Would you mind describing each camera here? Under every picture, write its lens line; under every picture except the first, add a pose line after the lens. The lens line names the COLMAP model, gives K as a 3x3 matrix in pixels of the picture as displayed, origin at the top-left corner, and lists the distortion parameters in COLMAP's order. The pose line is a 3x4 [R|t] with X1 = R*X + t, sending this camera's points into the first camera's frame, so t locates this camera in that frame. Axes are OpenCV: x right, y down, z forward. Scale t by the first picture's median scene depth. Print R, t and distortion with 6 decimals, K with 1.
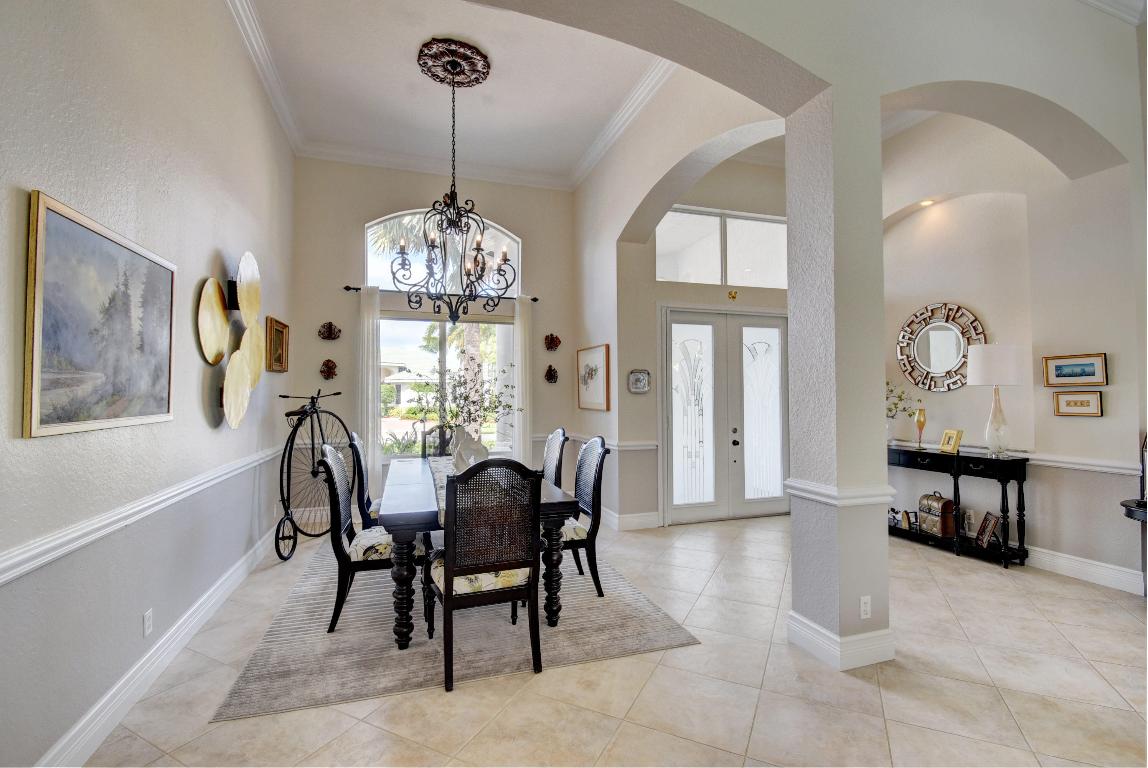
lens RADIAL K [[503.6, 0, 569.1], [0, 503.6, 383.0], [0, 0, 1]] dist [0.006502, -0.014038]
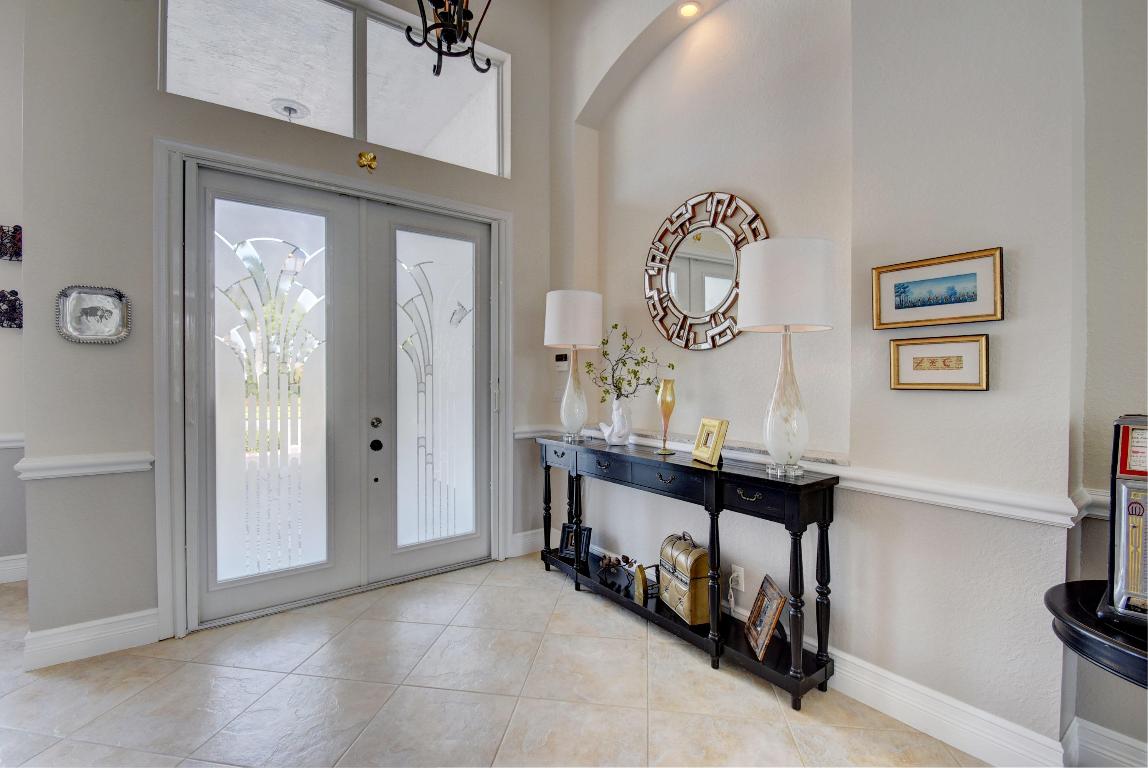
lens RADIAL K [[500.5, 0, 571.8], [0, 500.5, 382.3], [0, 0, 1]] dist [0.002814, -0.009047]
pose [[0.947743, 0.000587, 0.319033, 0.444432], [-0.013373, 0.999193, 0.037888, 0.037048], [-0.318753, -0.040174, 0.946986, 0.540813]]
